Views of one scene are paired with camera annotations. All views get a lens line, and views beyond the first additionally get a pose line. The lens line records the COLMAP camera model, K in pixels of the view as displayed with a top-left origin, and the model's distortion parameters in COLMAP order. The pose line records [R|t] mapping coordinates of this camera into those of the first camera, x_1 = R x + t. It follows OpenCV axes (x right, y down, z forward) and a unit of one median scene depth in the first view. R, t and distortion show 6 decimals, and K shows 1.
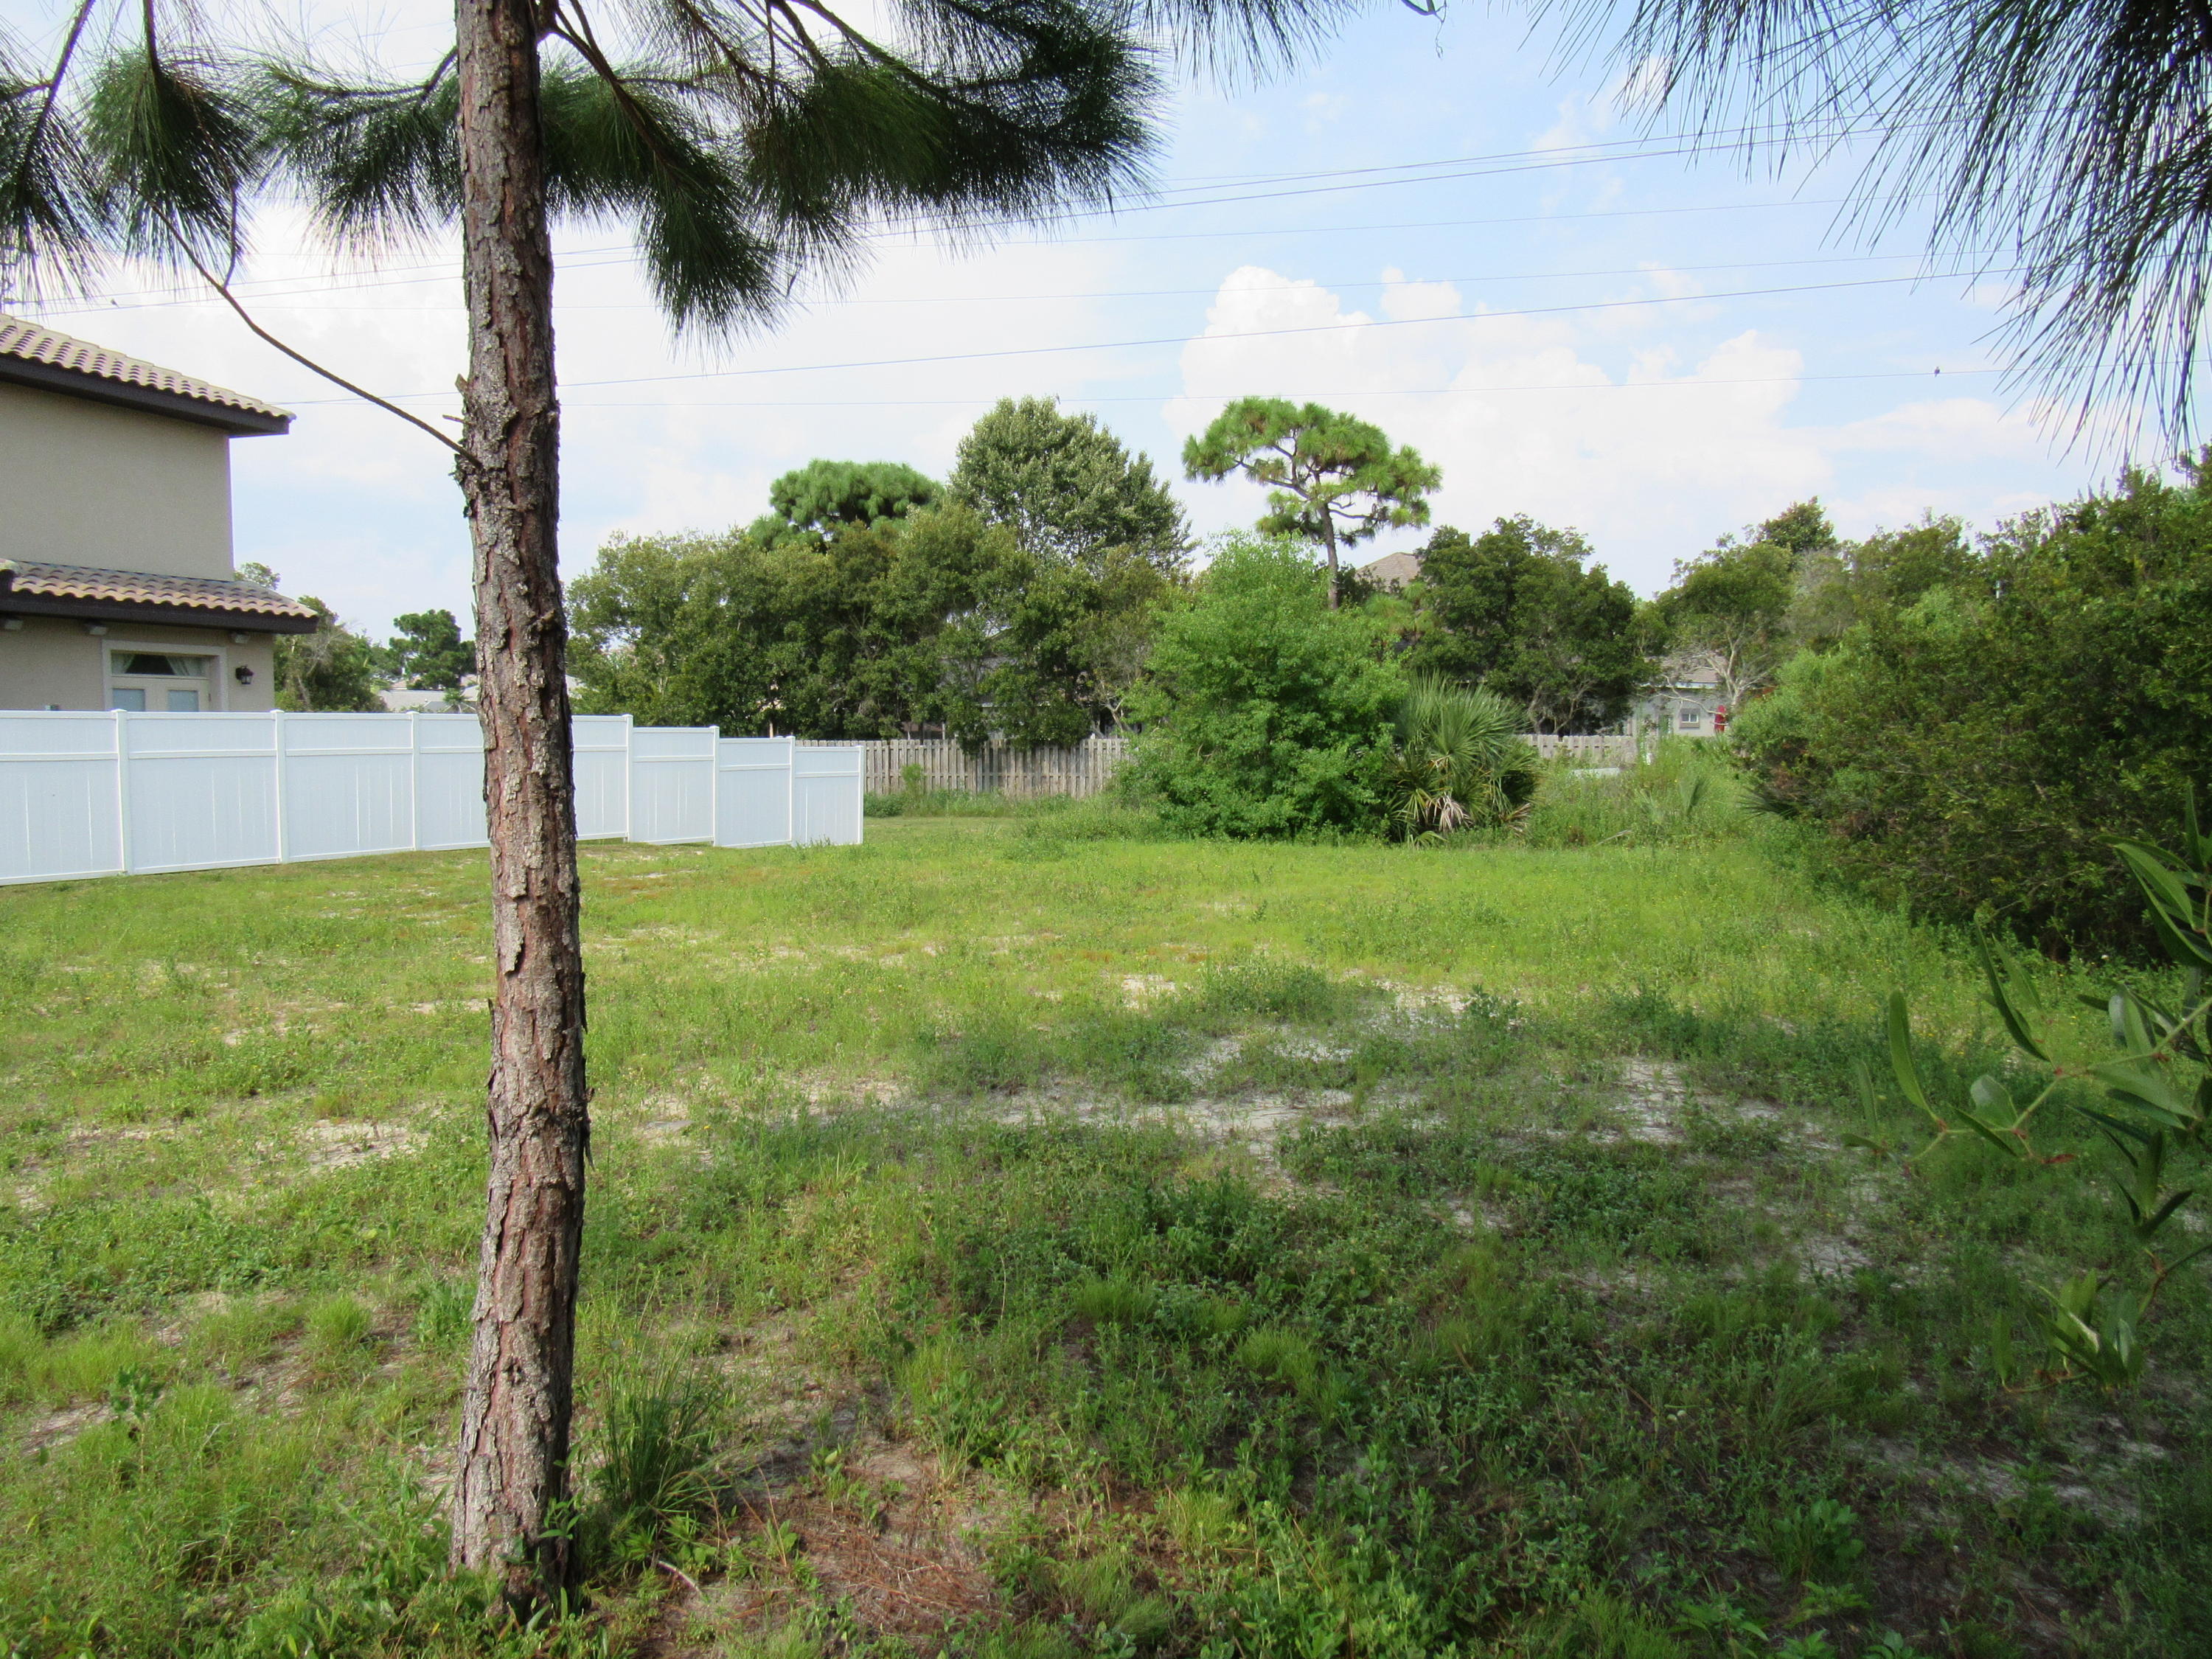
lens RADIAL K [[1602.8, 0, 1106.0], [0, 1602.8, 829.5], [0, 0, 1]] dist [-0.017680, 0.003569]
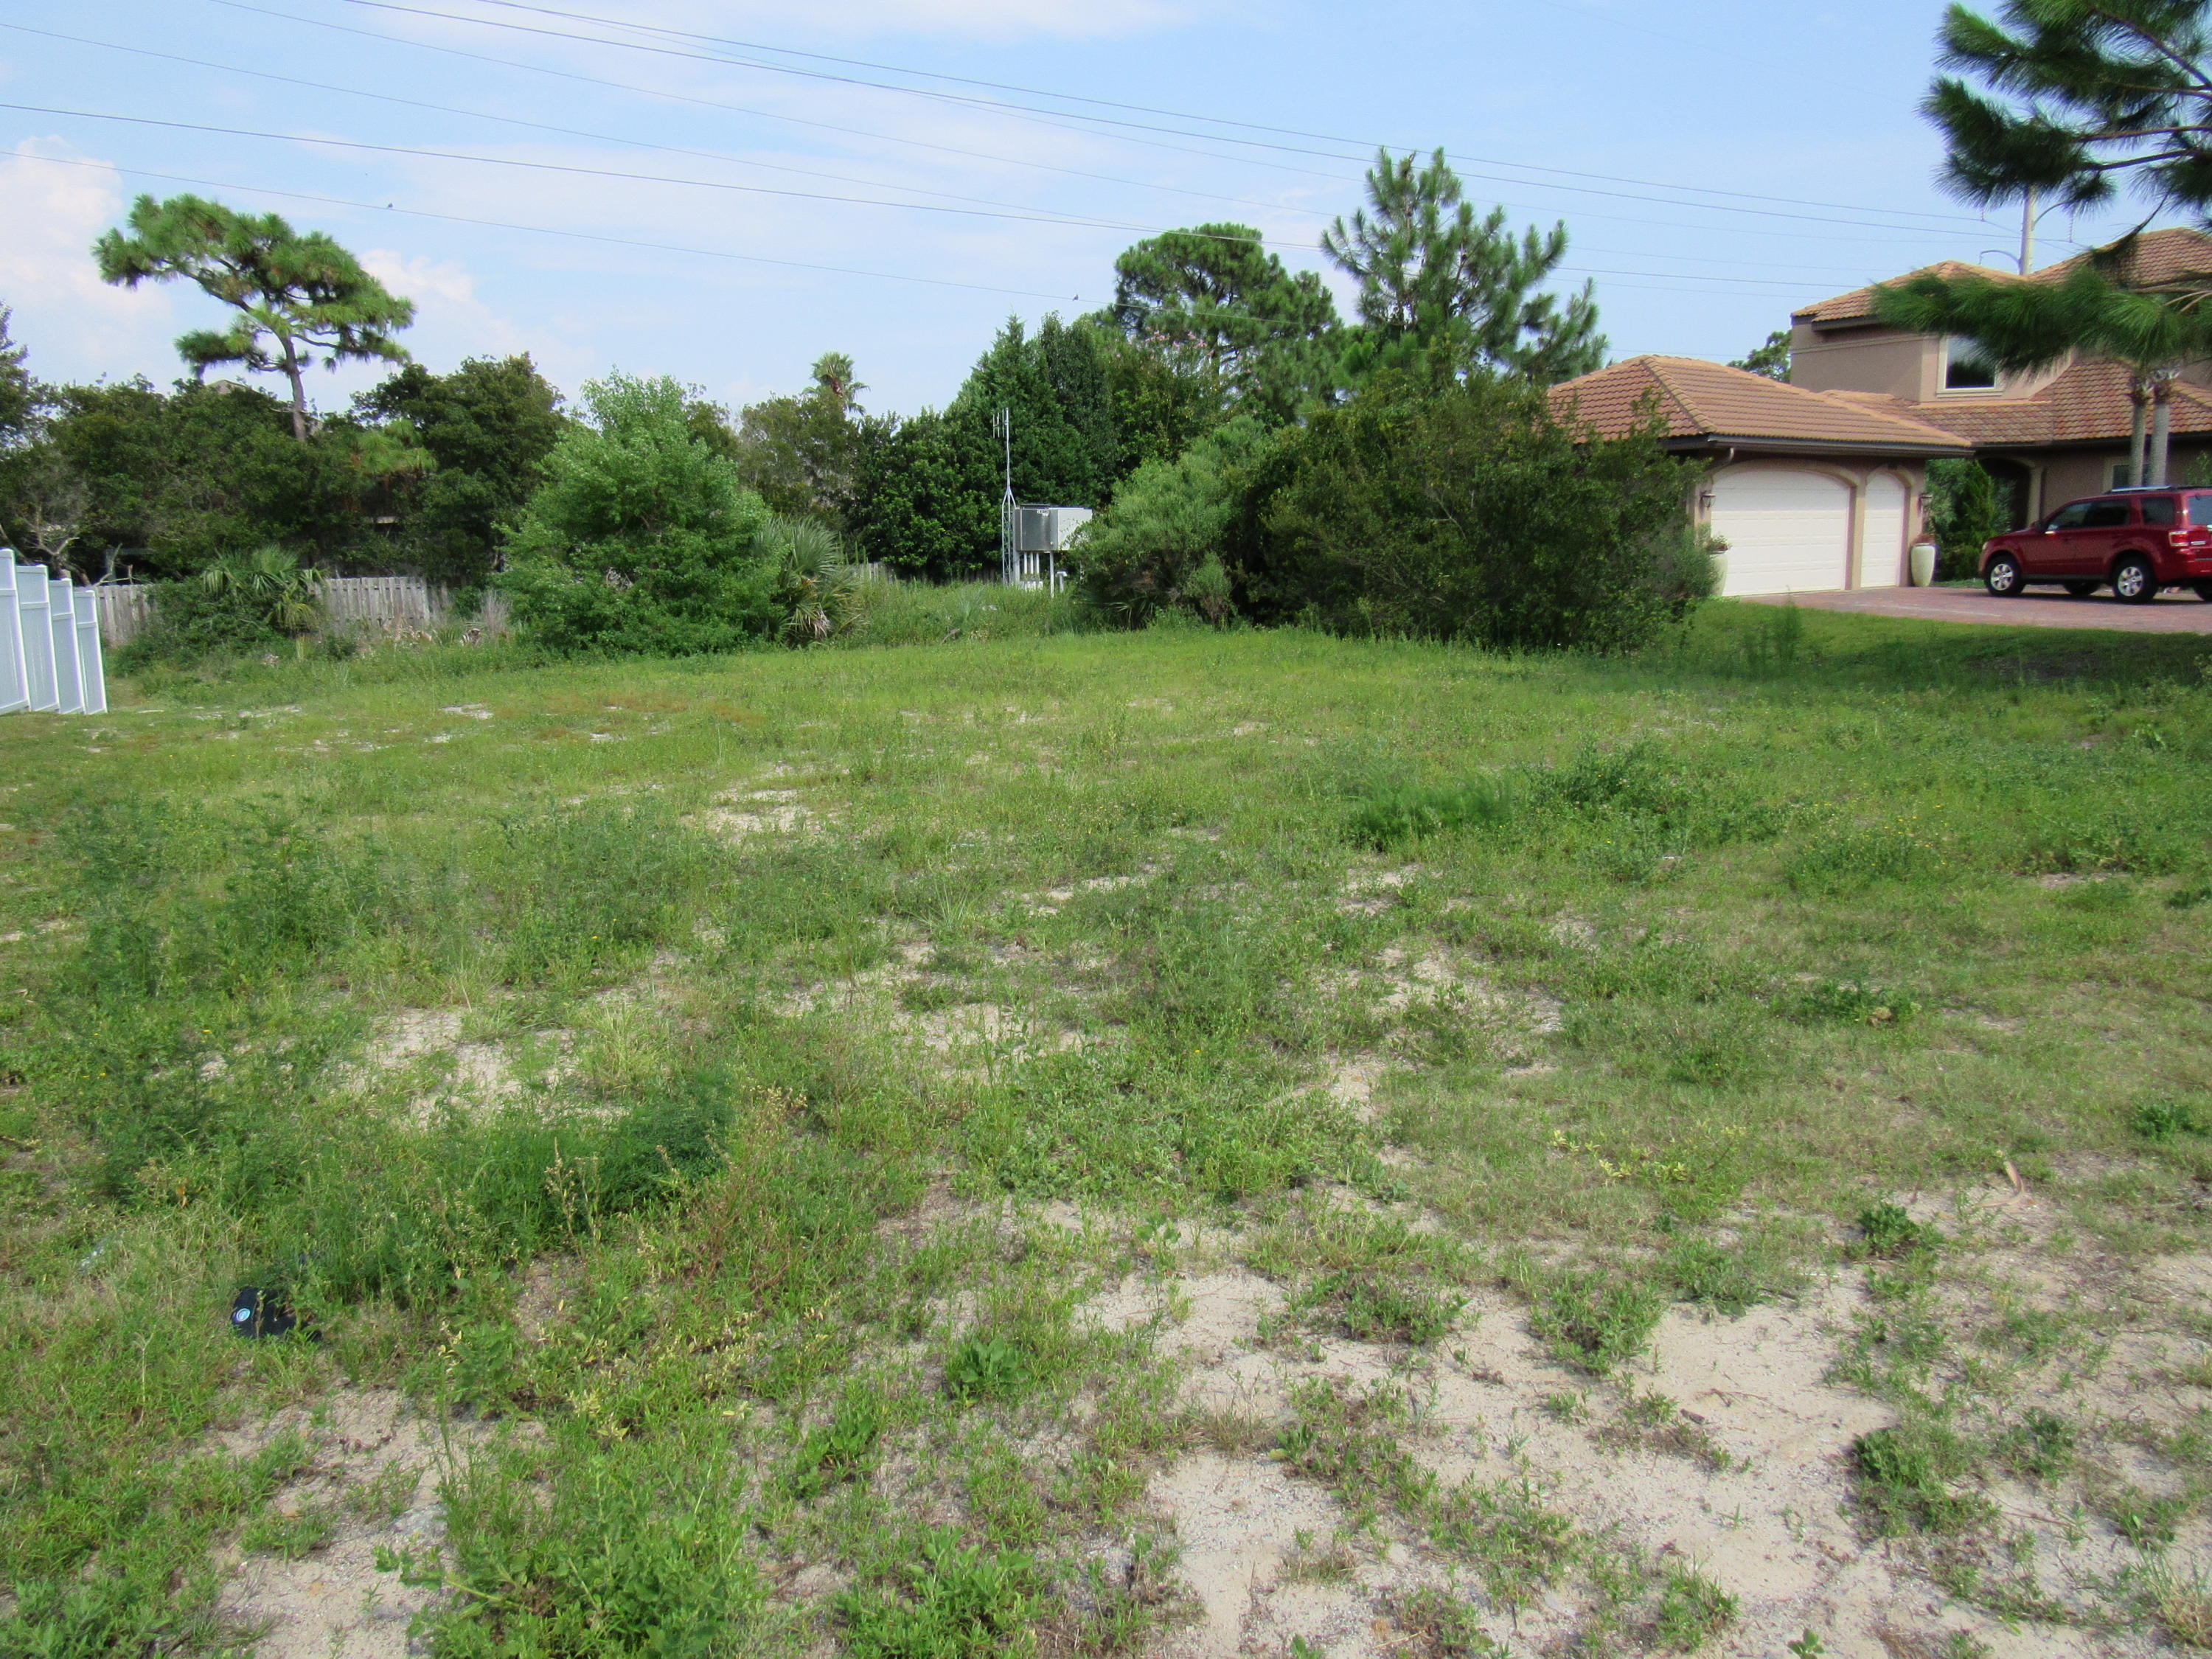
lens RADIAL K [[1602.8, 0, 1106.0], [0, 1602.8, 829.5], [0, 0, 1]] dist [-0.017680, 0.003569]
pose [[0.581254, -0.151952, 0.799408, -0.378407], [0.078567, 0.988300, 0.130731, 0.001718], [-0.809920, -0.013181, 0.586392, 0.067480]]
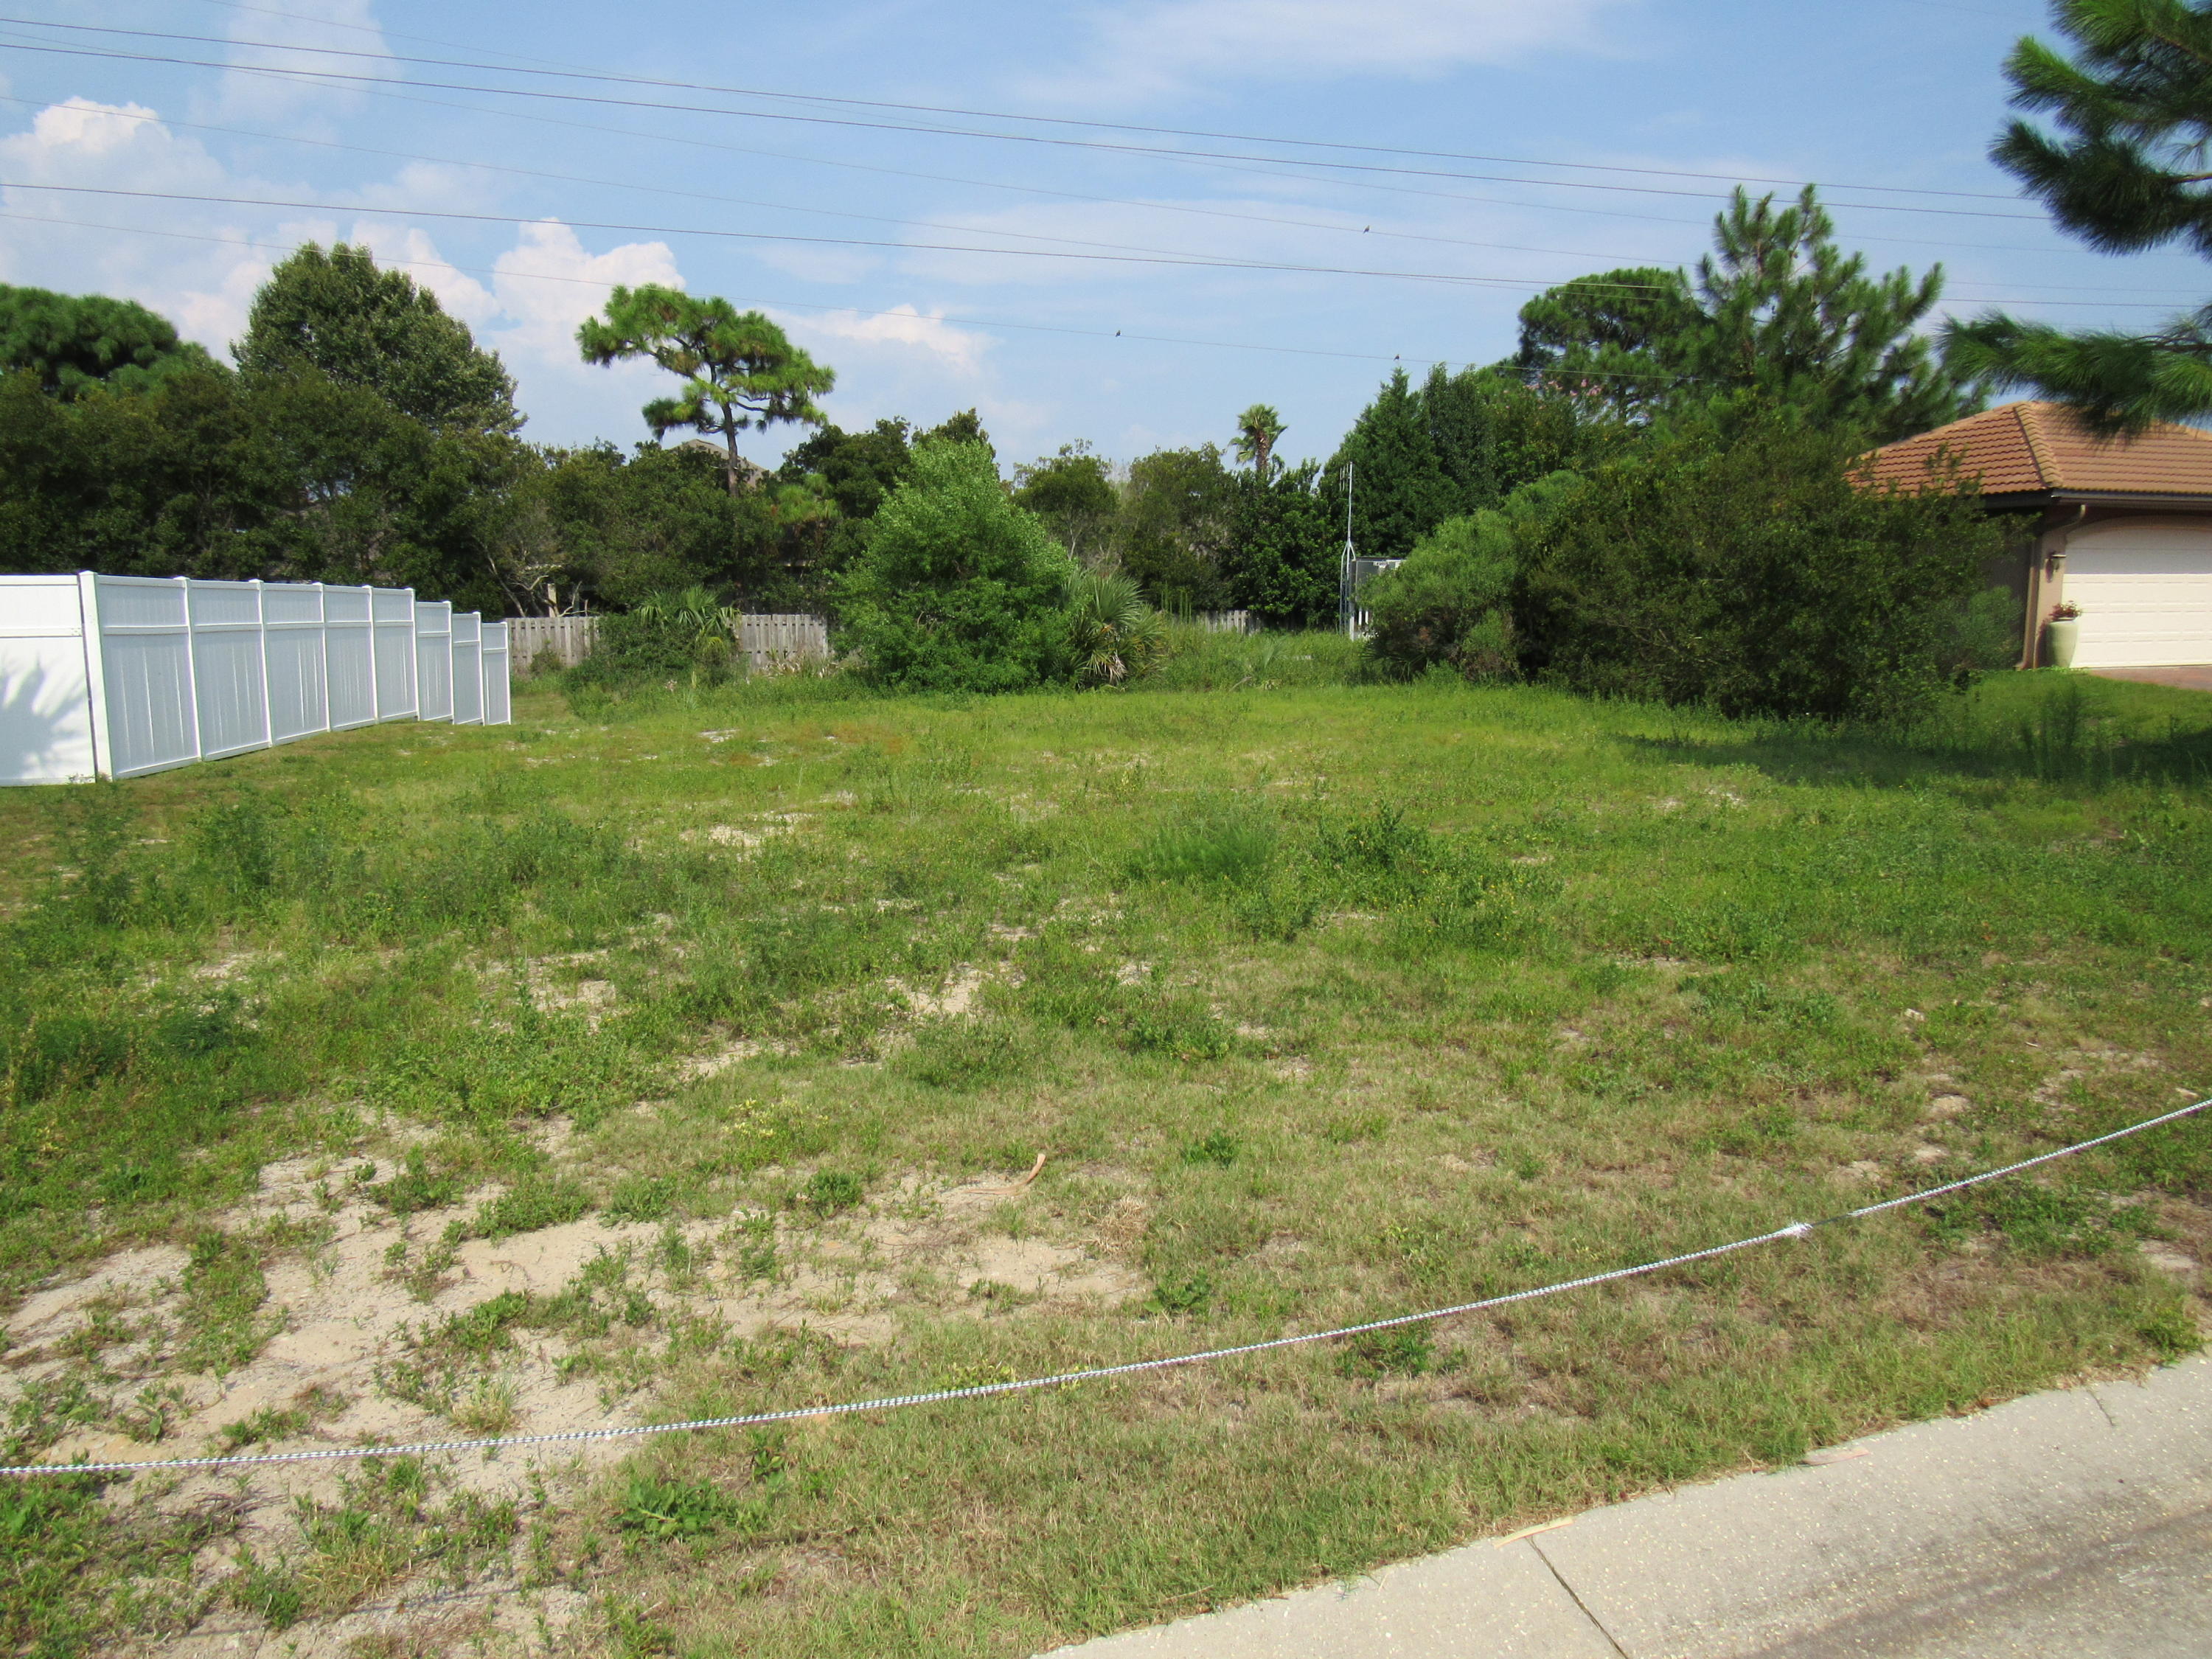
lens RADIAL K [[1609.0, 0, 1106.0], [0, 1609.0, 829.5], [0, 0, 1]] dist [-0.010583, 0.007315]
pose [[0.794252, -0.088935, 0.601045, -0.336602], [0.046866, 0.995250, 0.085333, 0.004987], [-0.605779, -0.039608, 0.794647, -0.013903]]
